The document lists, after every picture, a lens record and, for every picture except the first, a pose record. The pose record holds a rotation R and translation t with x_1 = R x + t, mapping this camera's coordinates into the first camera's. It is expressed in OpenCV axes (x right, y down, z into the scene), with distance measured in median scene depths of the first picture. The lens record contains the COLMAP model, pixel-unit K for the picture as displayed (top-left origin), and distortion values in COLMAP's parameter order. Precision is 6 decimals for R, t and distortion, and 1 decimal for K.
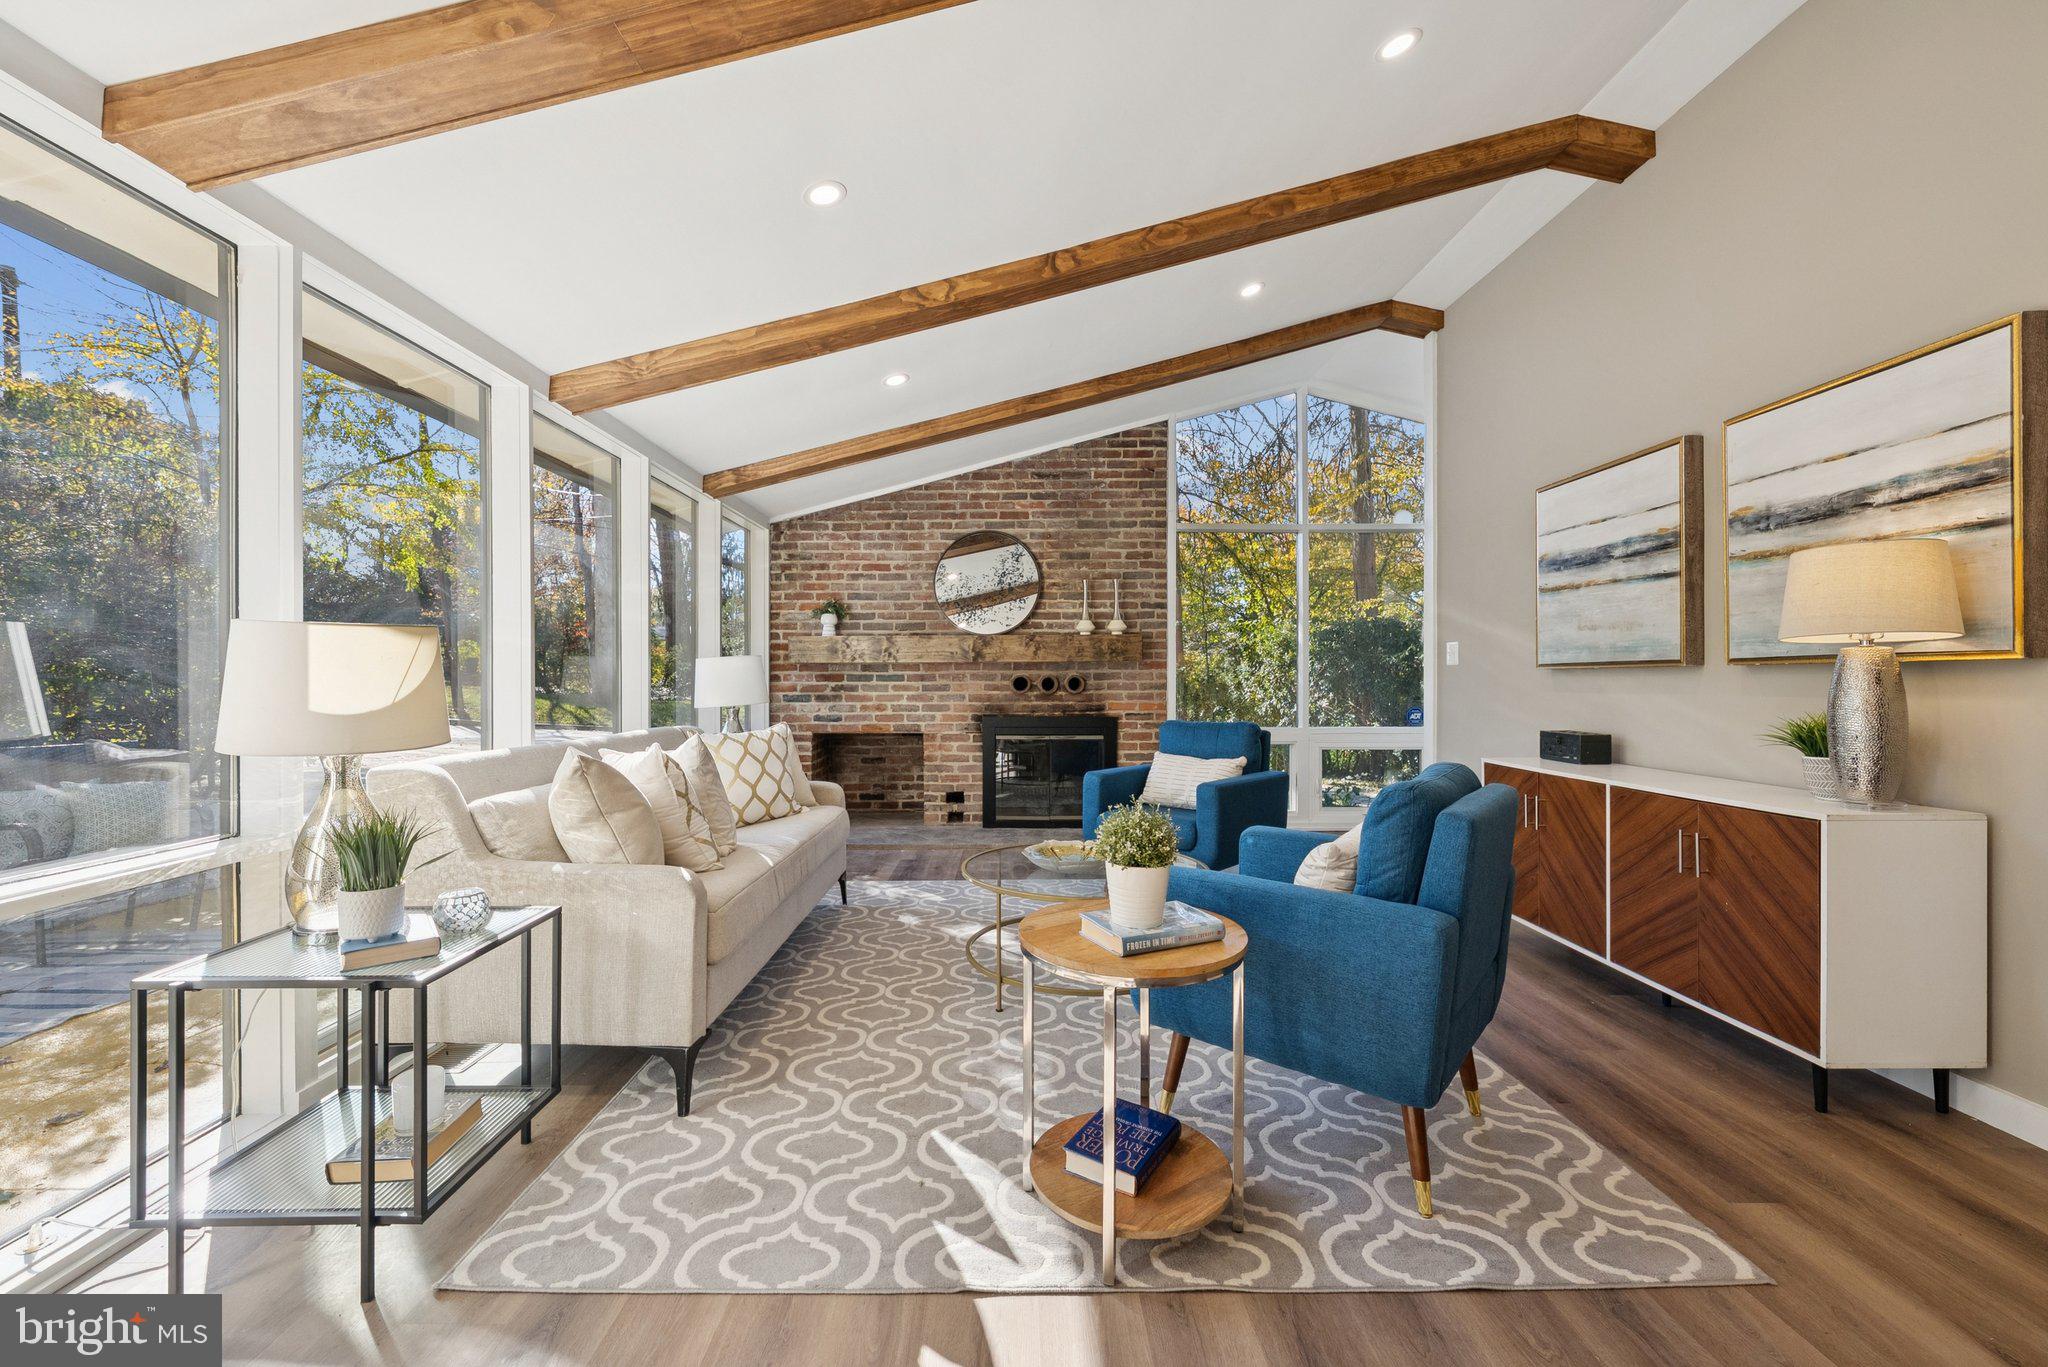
lens RADIAL K [[827.0, 0, 1026.4], [0, 827.0, 681.9], [0, 0, 1]] dist [0.000877, 0.000187]
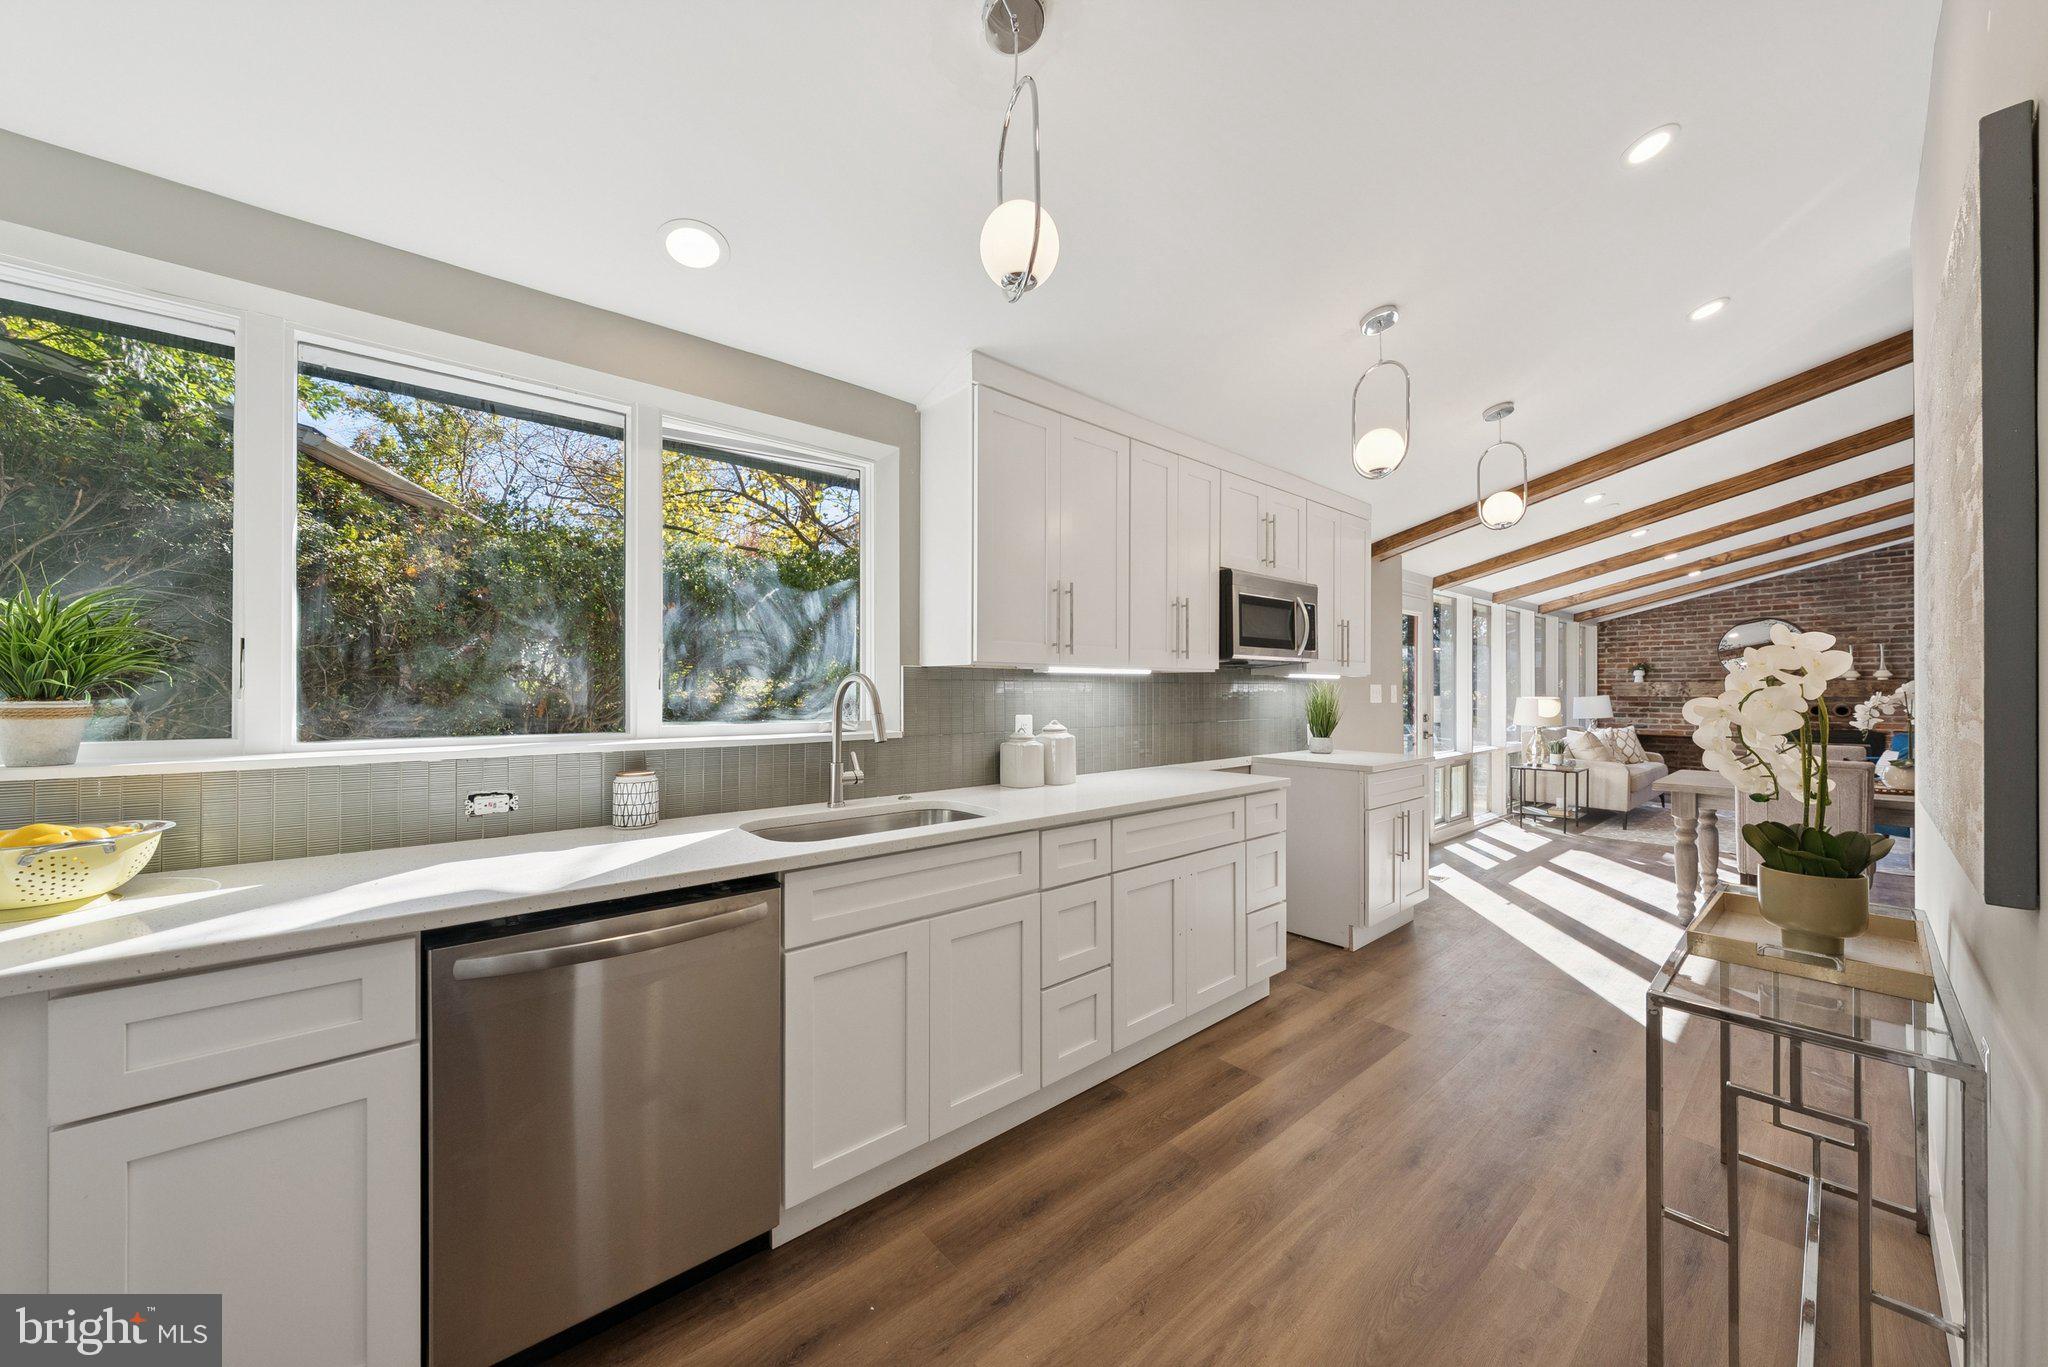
lens RADIAL K [[716.9, 0, 1018.1], [0, 716.9, 686.0], [0, 0, 1]] dist [0.001217, -0.000183]
pose [[0.635607, -0.001956, -0.772010, 0.116637], [-0.005982, 0.999954, -0.007458, -0.025845], [0.771990, 0.009358, 0.635566, -1.079671]]
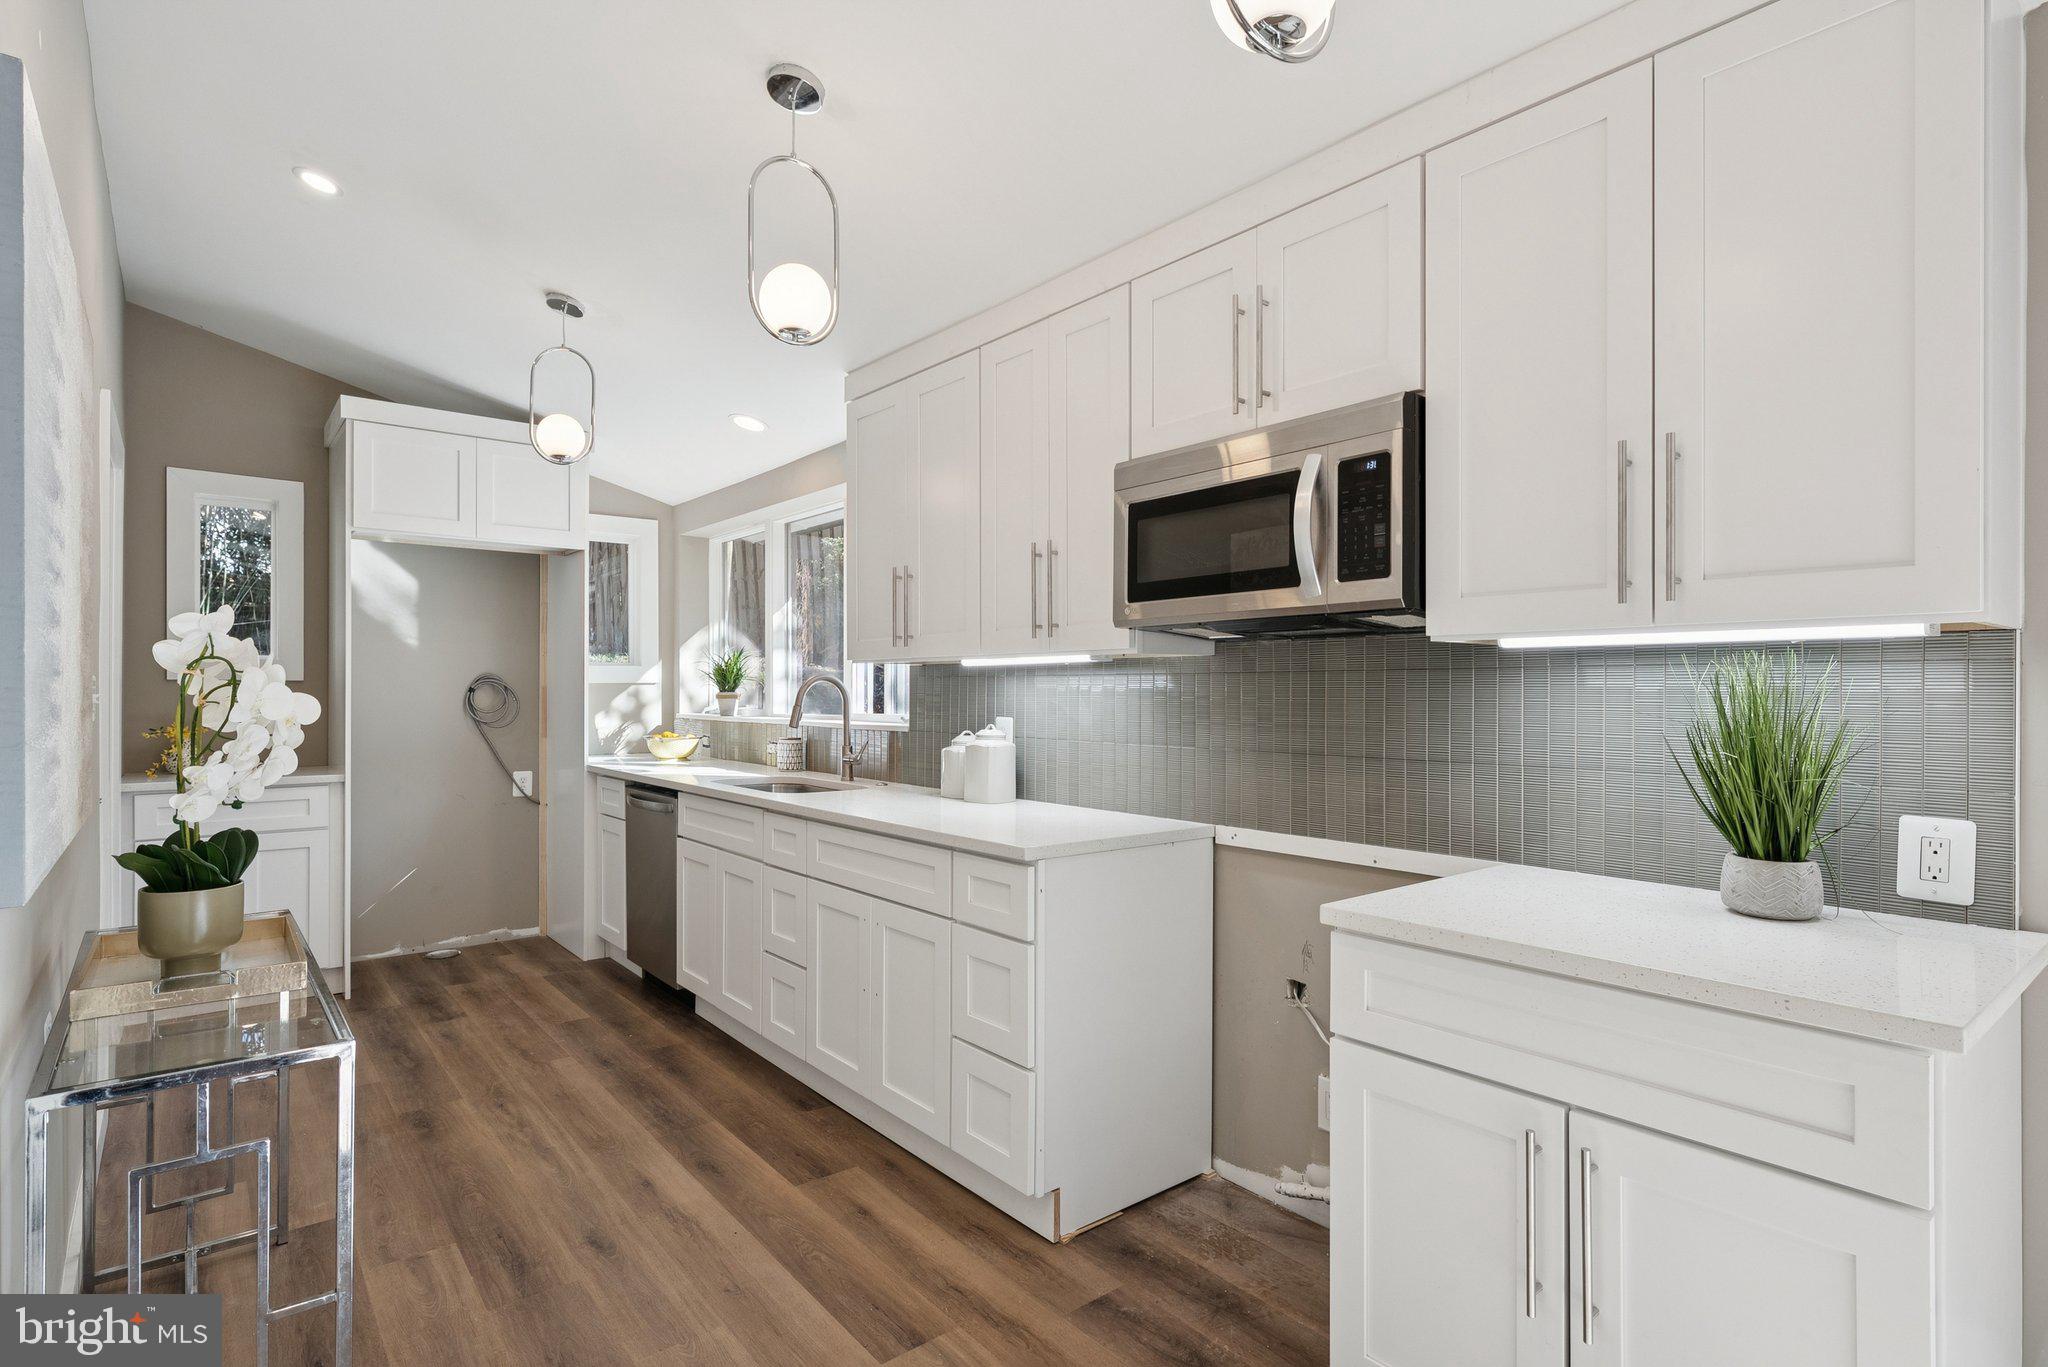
lens RADIAL K [[1028.7, 0, 1020.9], [0, 1028.7, 686.5], [0, 0, 1]] dist [0.001012, 0.000734]
pose [[-0.788295, -0.002019, -0.615295, 0.092945], [-0.003195, 0.999995, 0.000813, -0.028074], [0.615290, 0.002607, -0.788297, -0.299221]]
